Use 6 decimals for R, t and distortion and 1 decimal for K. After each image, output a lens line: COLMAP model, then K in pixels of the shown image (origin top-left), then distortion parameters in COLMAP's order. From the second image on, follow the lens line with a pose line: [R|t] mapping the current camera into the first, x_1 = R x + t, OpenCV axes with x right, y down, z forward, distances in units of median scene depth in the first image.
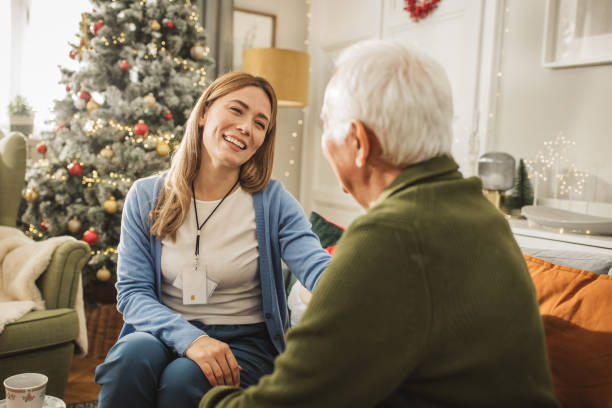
lens RADIAL K [[587.6, 0, 303.1], [0, 587.6, 204.8], [0, 0, 1]] dist [-0.014299, 0.000000]
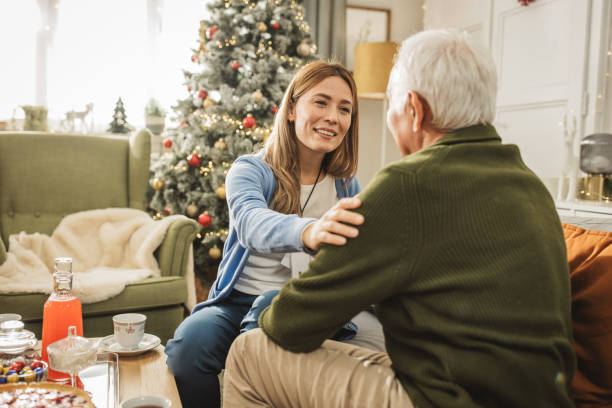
lens RADIAL K [[608.5, 0, 305.1], [0, 608.5, 209.0], [0, 0, 1]] dist [-0.015799, 0.000000]
pose [[0.971622, -0.000974, -0.236539, 0.092090], [0.000189, 0.999994, -0.003342, 0.036016], [0.236541, 0.003203, 0.971616, -0.077218]]
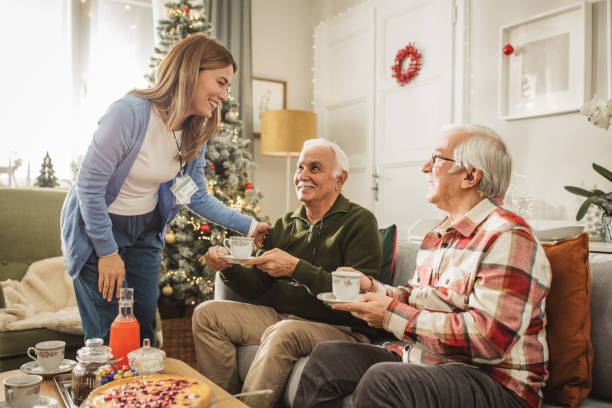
lens RADIAL K [[587.6, 0, 305.7], [0, 587.6, 207.4], [0, 0, 1]] dist [-0.014299, 0.000000]
pose [[0.999368, -0.035189, 0.005092, -0.034346], [0.035483, 0.996210, -0.079411, 0.045804], [-0.002279, 0.079542, 0.996829, -0.274657]]
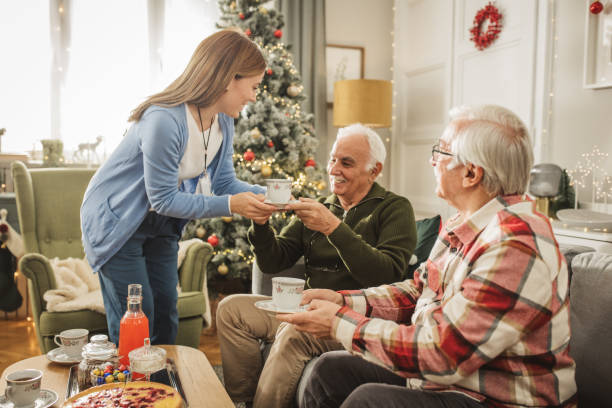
lens RADIAL K [[587.6, 0, 300.9], [0, 587.6, 205.7], [0, 0, 1]] dist [-0.014299, 0.000000]
pose [[0.980286, -0.023302, -0.196206, 0.080456], [0.020375, 0.999649, -0.016923, 0.002870], [0.196531, 0.012592, 0.980417, -0.223718]]
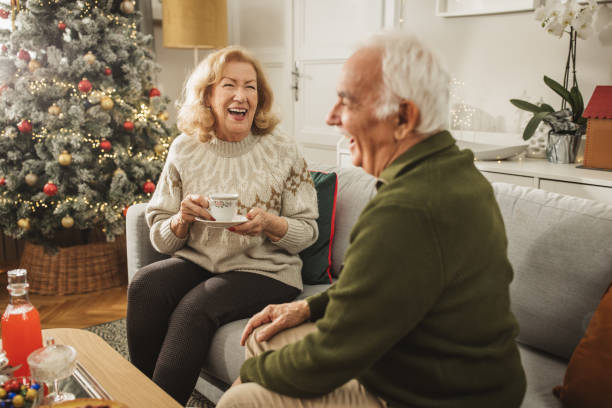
lens RADIAL K [[587.6, 0, 301.7], [0, 587.6, 207.8], [0, 0, 1]] dist [-0.014299, 0.000000]
pose [[0.985391, -0.078533, 0.151123, -0.062185], [0.056834, 0.988105, 0.142896, -0.038178], [-0.160547, -0.132219, 0.978132, -0.147458]]
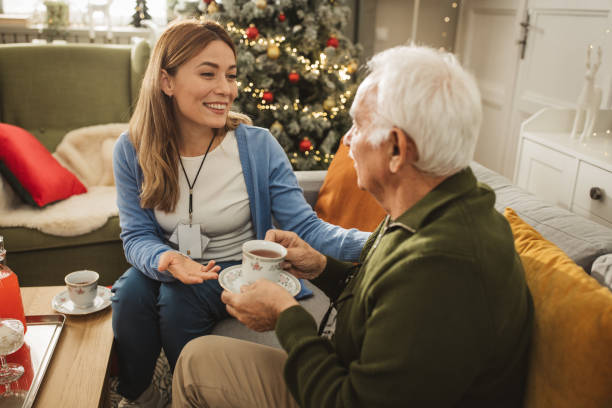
lens RADIAL K [[587.6, 0, 297.7], [0, 587.6, 203.4], [0, 0, 1]] dist [-0.014299, 0.000000]
pose [[0.931210, 0.103453, -0.349493, 0.190156], [-0.019474, 0.971626, 0.235721, -0.080746], [0.363962, -0.212700, 0.906802, 0.022417]]
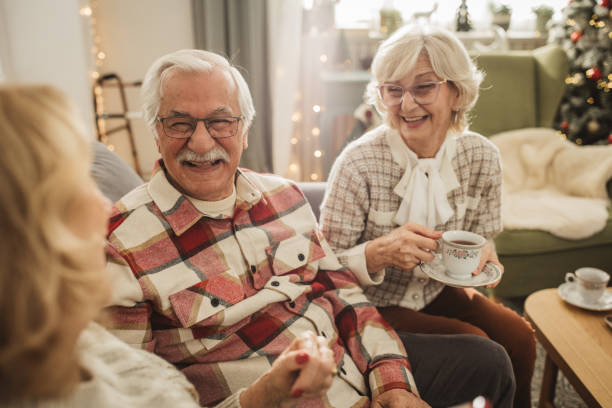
lens RADIAL K [[587.6, 0, 305.0], [0, 587.6, 202.2], [0, 0, 1]] dist [-0.014299, 0.000000]
pose [[0.877755, 0.111476, -0.465960, -0.327418], [0.003347, 0.971104, 0.238631, -0.093285], [0.479097, -0.211020, 0.852019, -0.254293]]
